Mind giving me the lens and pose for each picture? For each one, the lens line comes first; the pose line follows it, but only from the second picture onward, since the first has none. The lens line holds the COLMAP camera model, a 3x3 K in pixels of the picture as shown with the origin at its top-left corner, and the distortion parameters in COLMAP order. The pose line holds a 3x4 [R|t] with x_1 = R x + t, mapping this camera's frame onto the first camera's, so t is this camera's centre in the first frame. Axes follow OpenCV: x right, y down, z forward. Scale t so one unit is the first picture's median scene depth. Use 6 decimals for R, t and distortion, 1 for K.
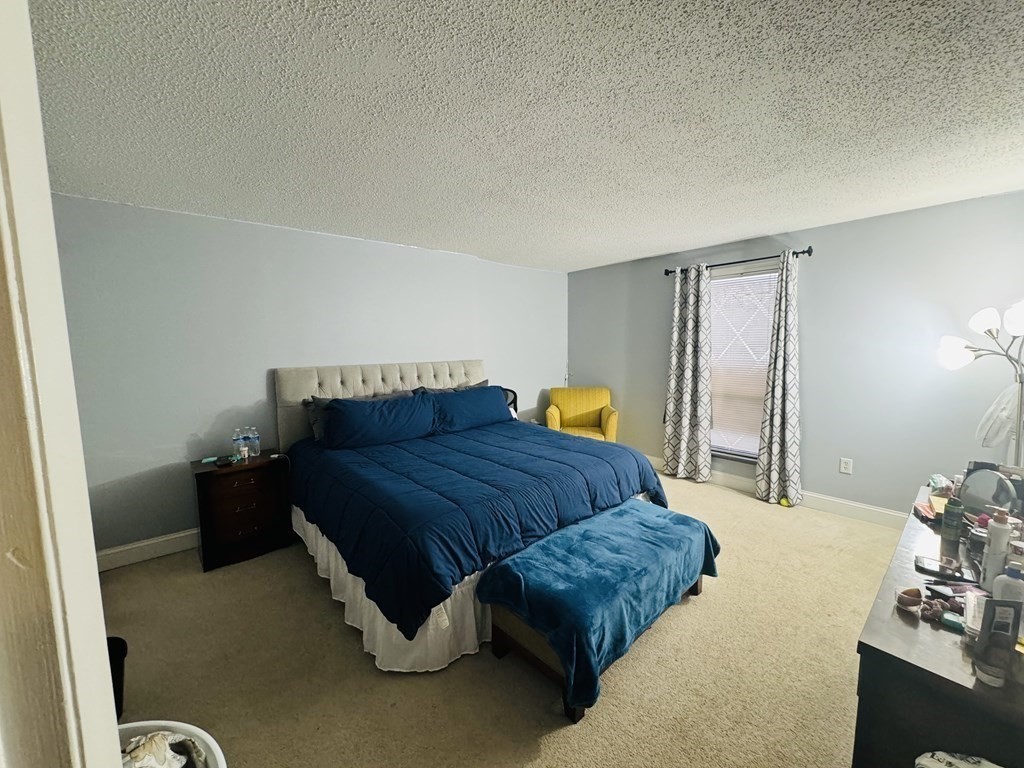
lens RADIAL K [[408.9, 0, 511.8], [0, 408.9, 384.1], [0, 0, 1]] dist [-0.000582, 0.000348]
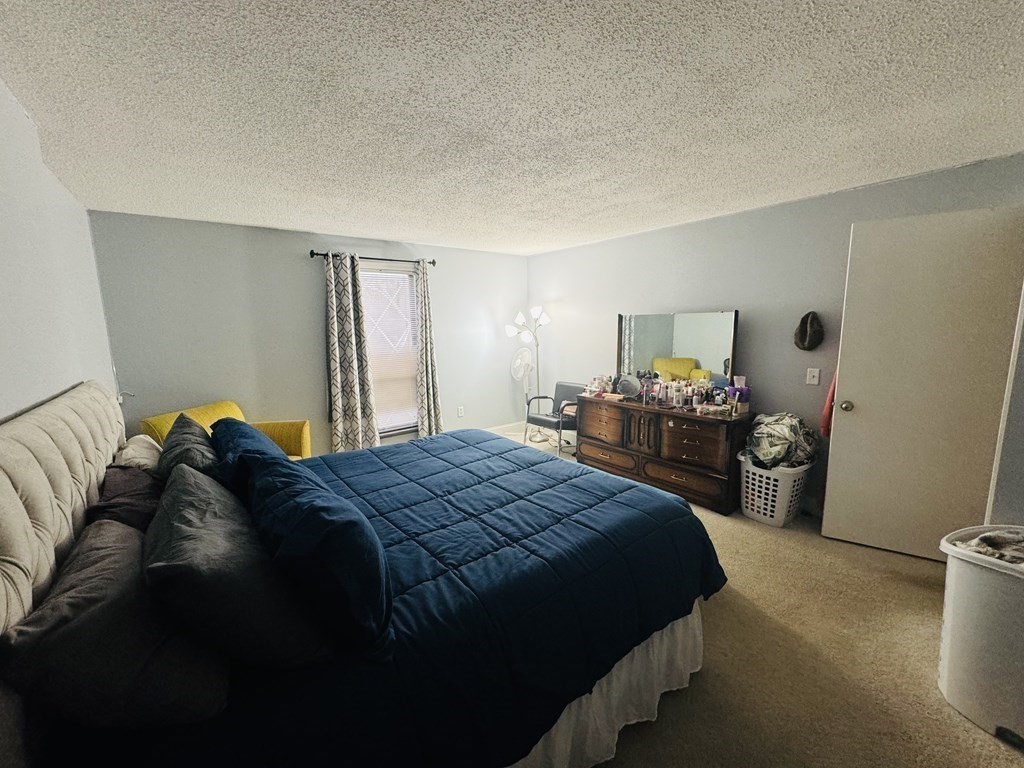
lens RADIAL K [[408.9, 0, 513.0], [0, 408.9, 385.2], [0, 0, 1]] dist [-0.000582, 0.000348]
pose [[0.051732, -0.139357, 0.988890, -0.560366], [0.121144, 0.983779, 0.132300, -0.064377], [-0.991286, 0.112954, 0.067775, 0.599421]]
